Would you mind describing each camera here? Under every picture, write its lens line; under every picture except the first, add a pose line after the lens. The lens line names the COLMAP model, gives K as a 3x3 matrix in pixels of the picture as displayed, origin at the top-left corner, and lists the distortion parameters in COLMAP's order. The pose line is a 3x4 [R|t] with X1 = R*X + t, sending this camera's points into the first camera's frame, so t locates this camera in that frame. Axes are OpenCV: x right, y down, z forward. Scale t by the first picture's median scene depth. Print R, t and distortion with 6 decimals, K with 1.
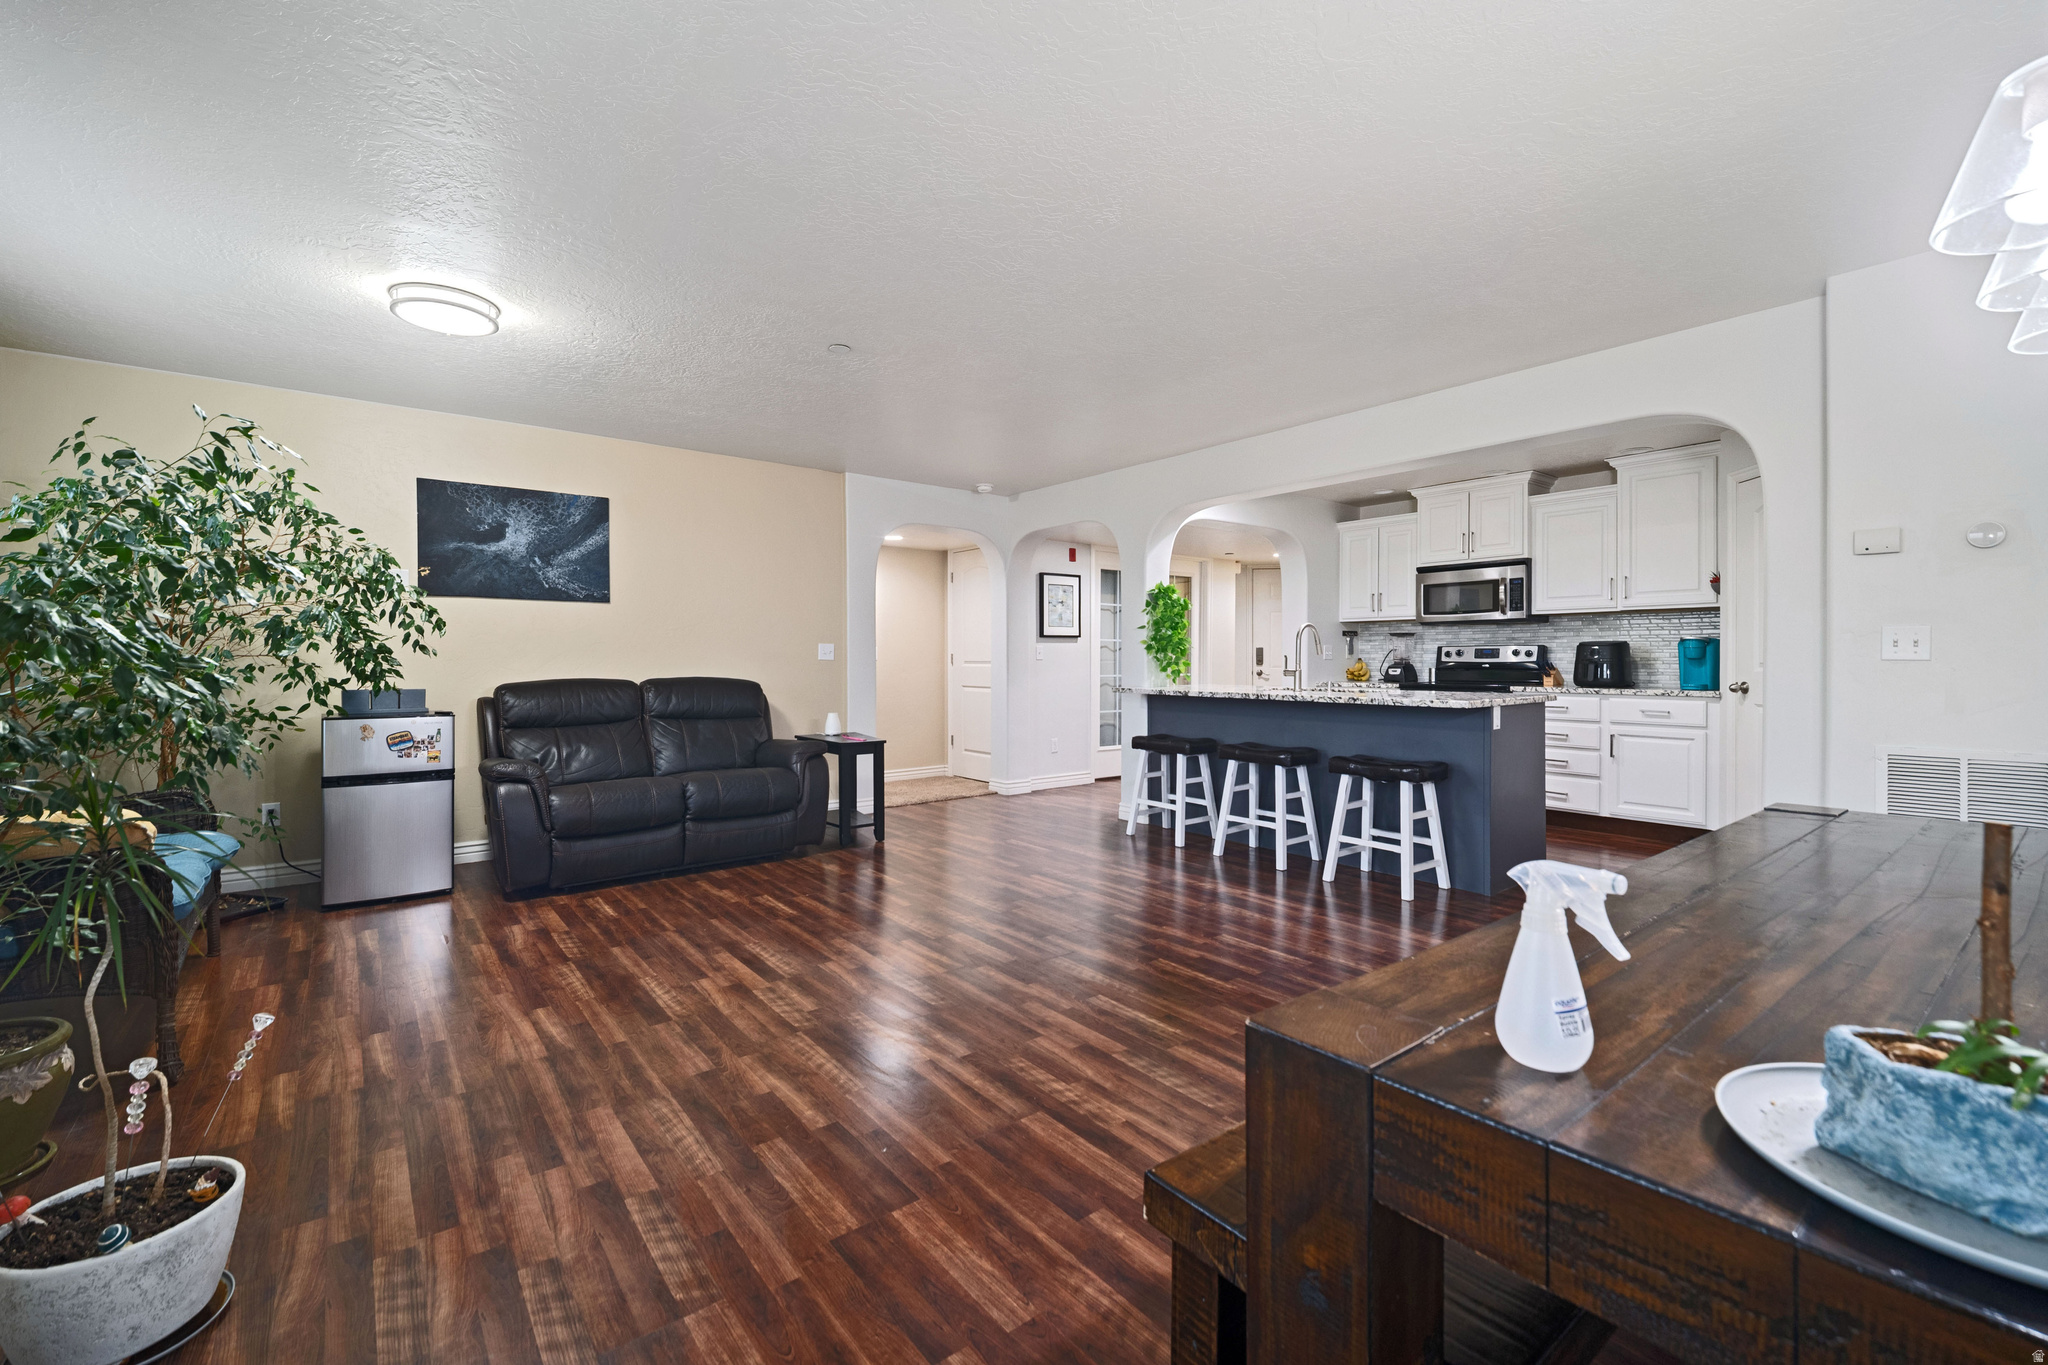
lens RADIAL K [[860.7, 0, 1013.8], [0, 860.7, 665.8], [0, 0, 1]] dist [0.000987, -0.000088]
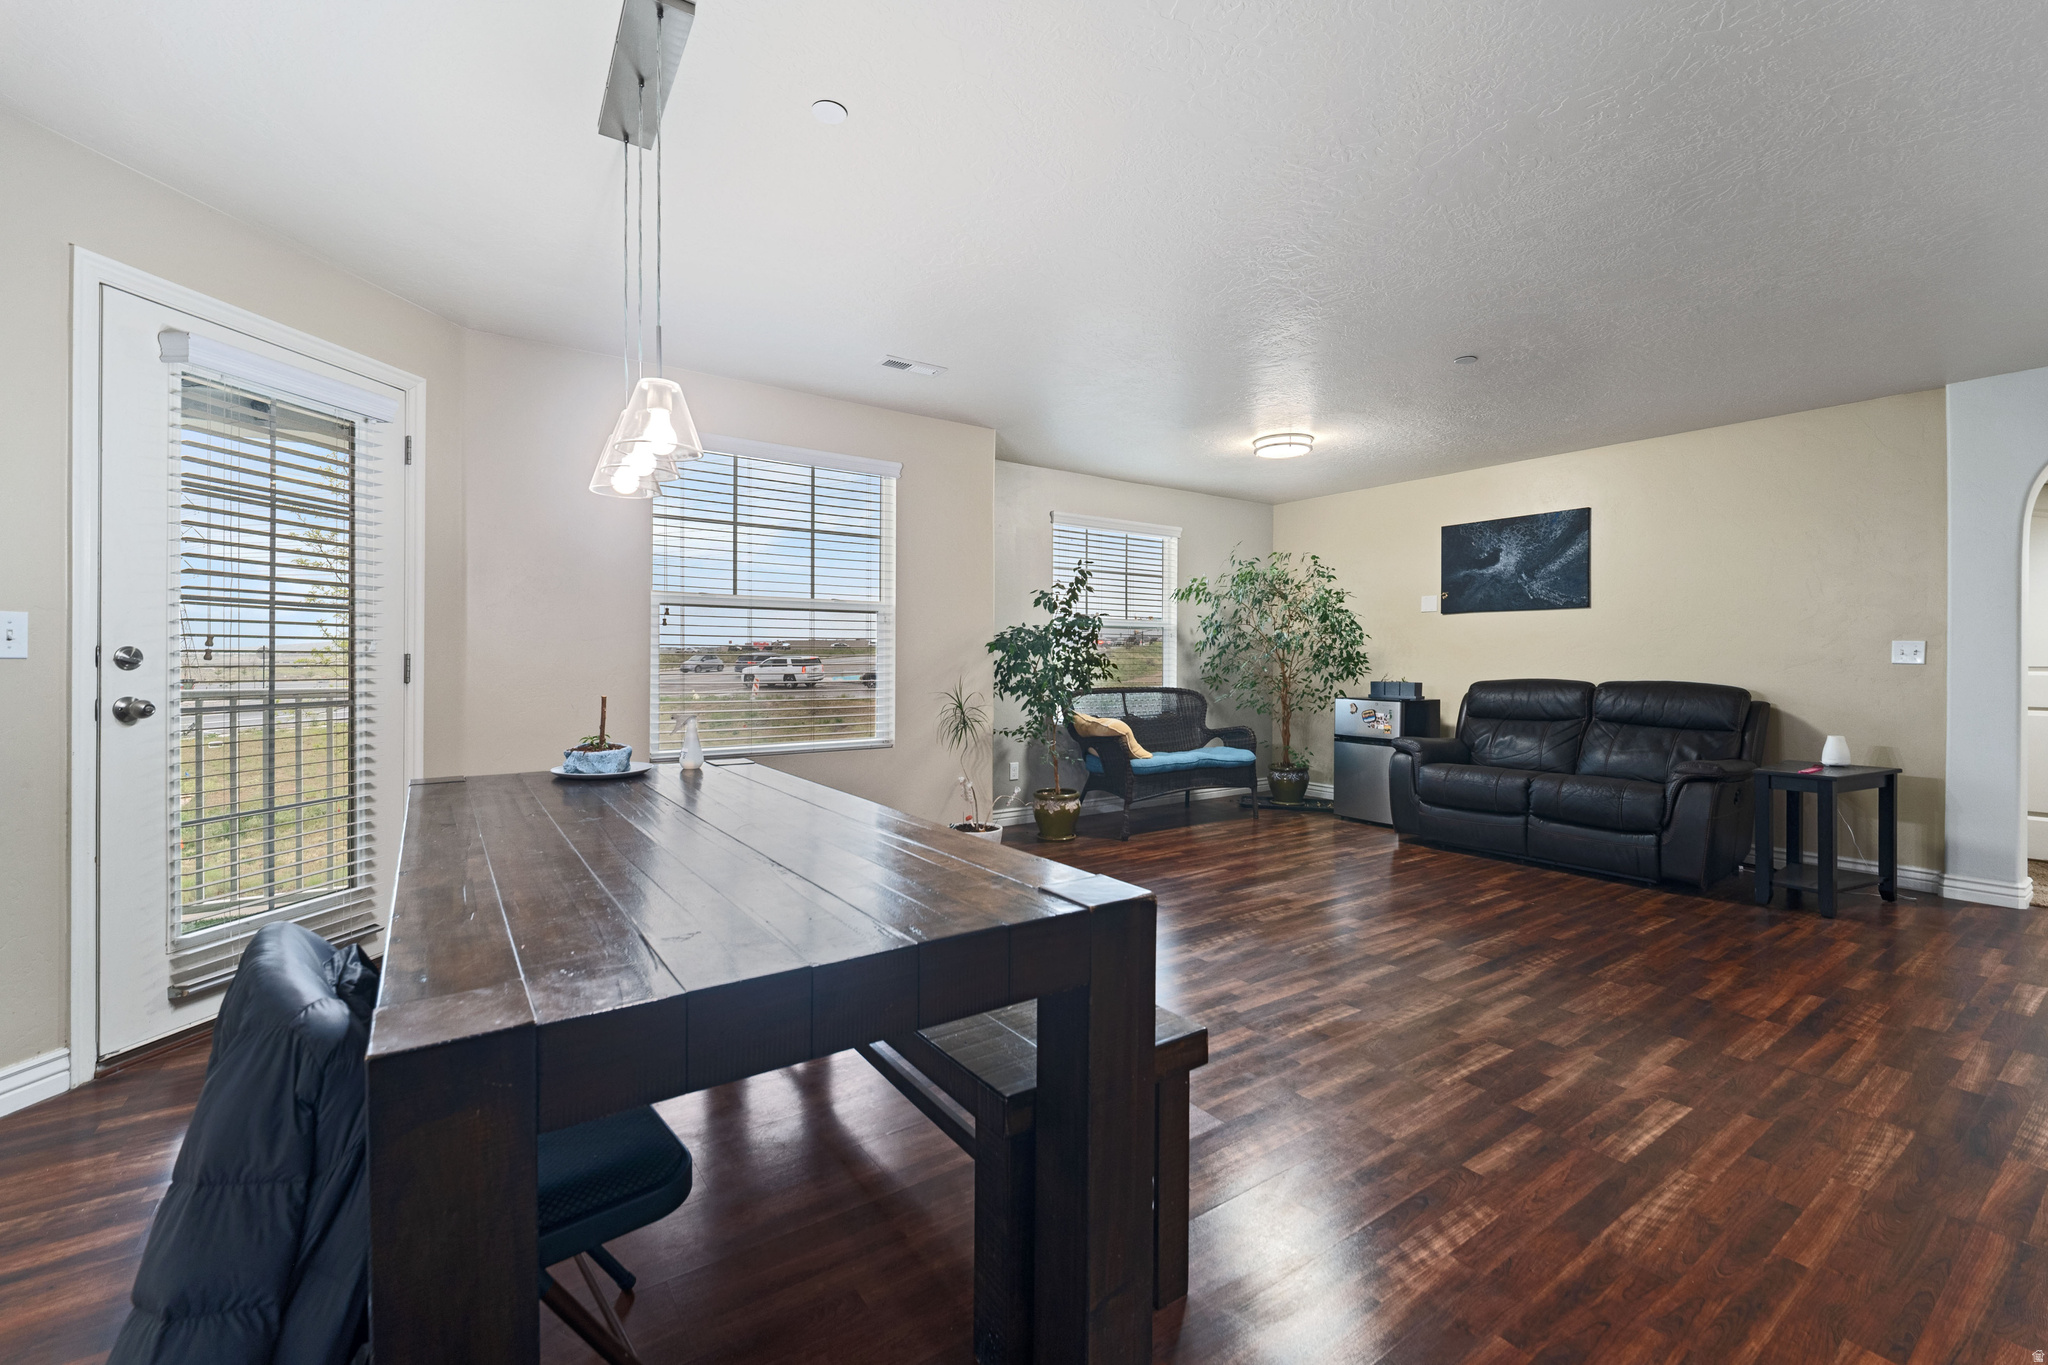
lens RADIAL K [[855.3, 0, 1026.2], [0, 855.3, 661.4], [0, 0, 1]] dist [0.000219, -0.000192]
pose [[-0.047709, 0.000290, -0.998861, 0.593485], [-0.012830, 0.999917, 0.000903, -0.000678], [0.998779, 0.012859, -0.047701, 0.371755]]
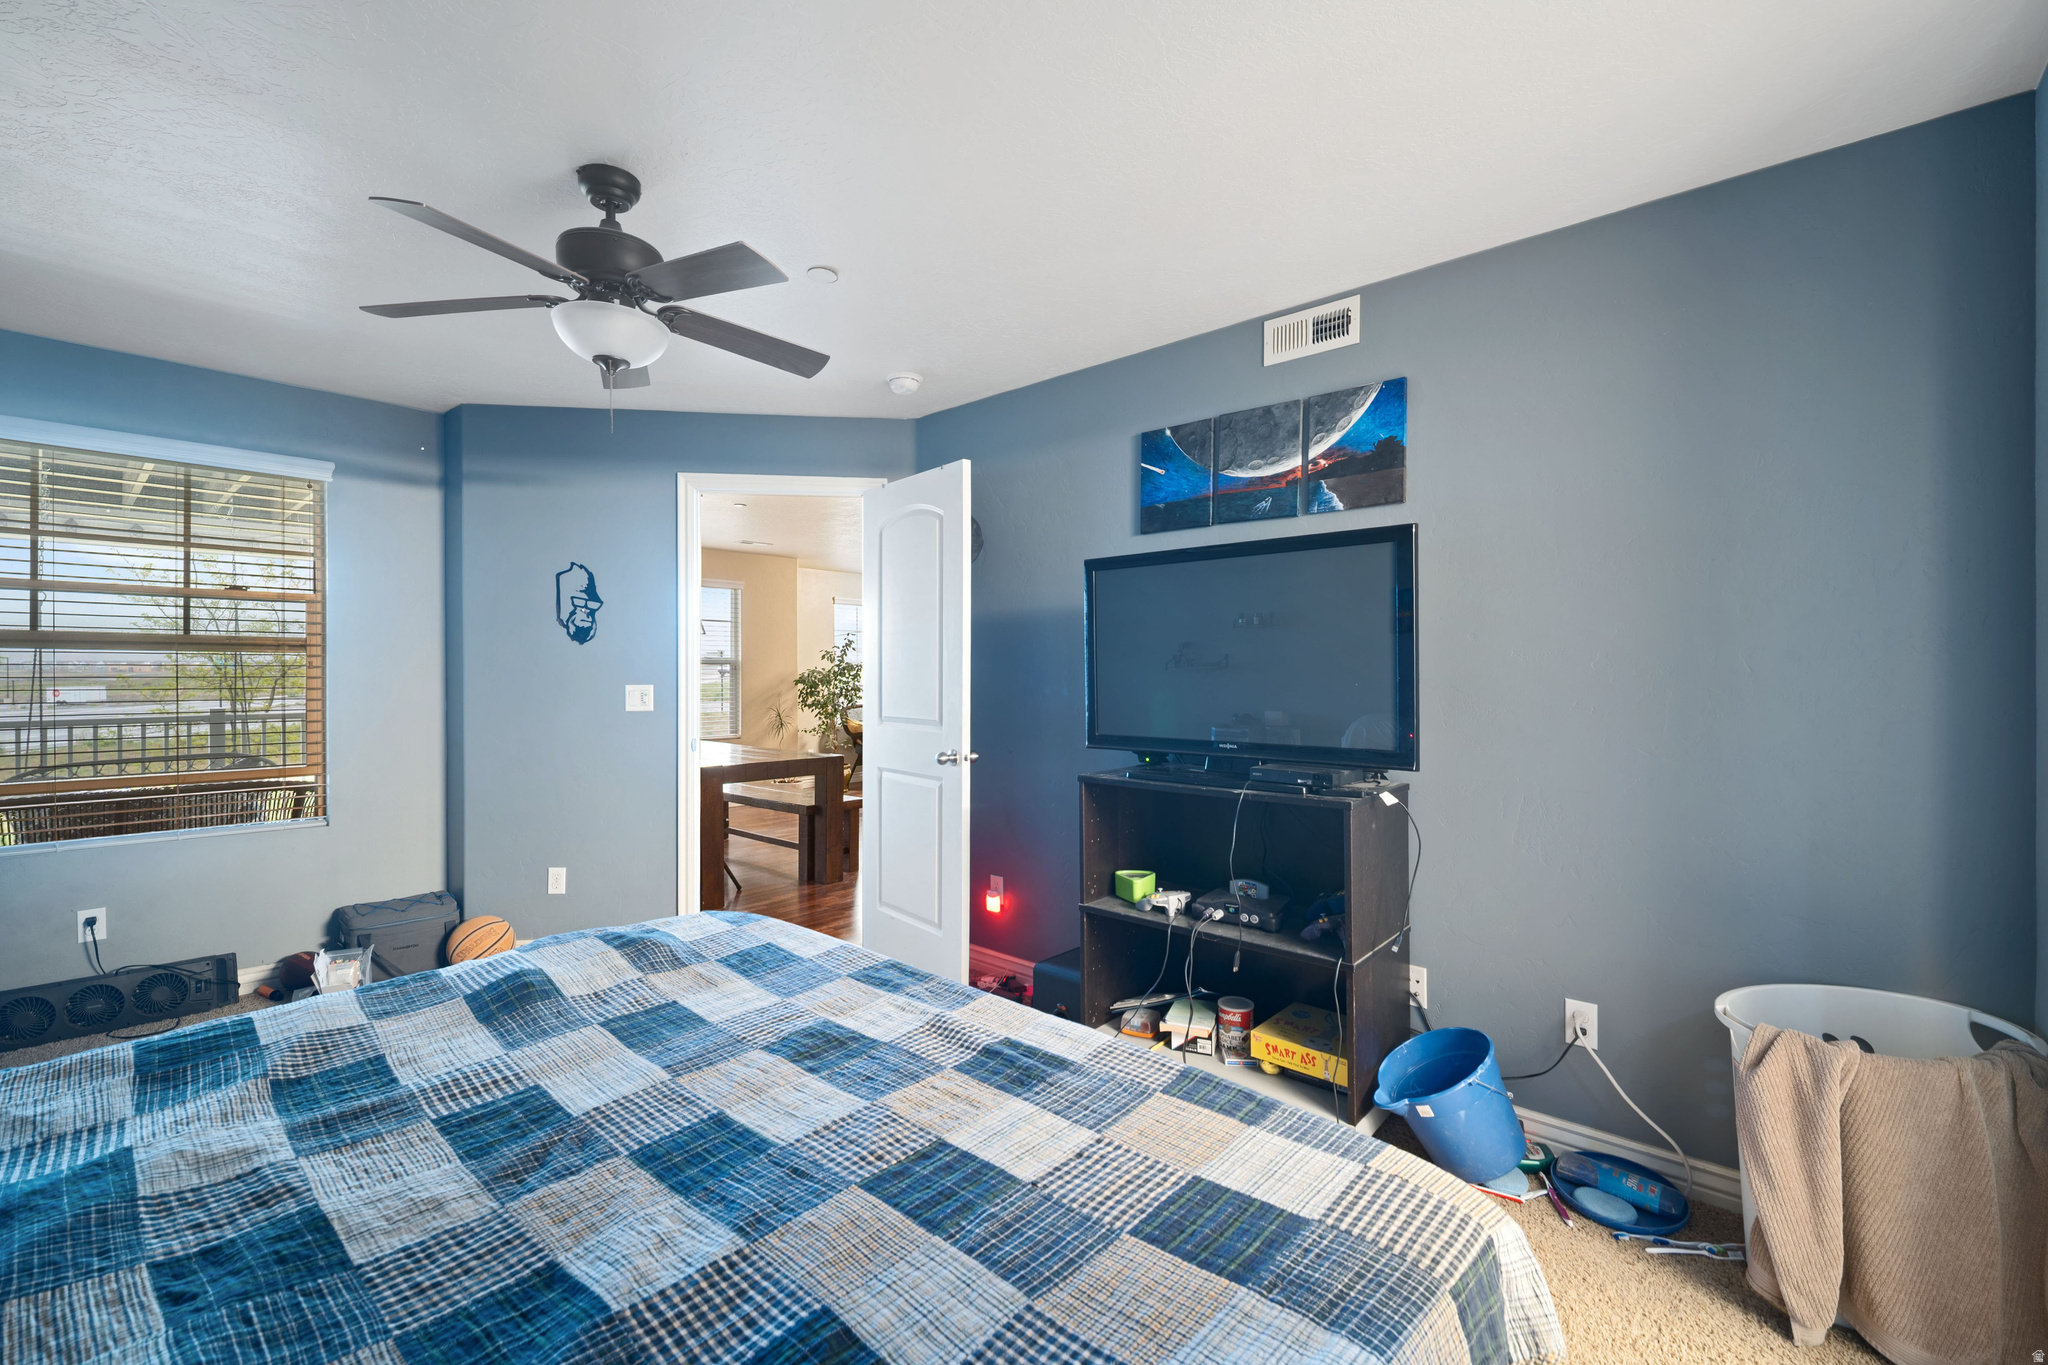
lens RADIAL K [[878.6, 0, 1053.0], [0, 878.6, 678.9], [0, 0, 1]] dist [0.000015, -0.000057]
pose [[0.196517, 0.007370, -0.980473, 1.391034], [-0.015399, 0.999872, 0.004429, -0.034376], [0.980379, 0.014228, 0.196606, 0.438035]]
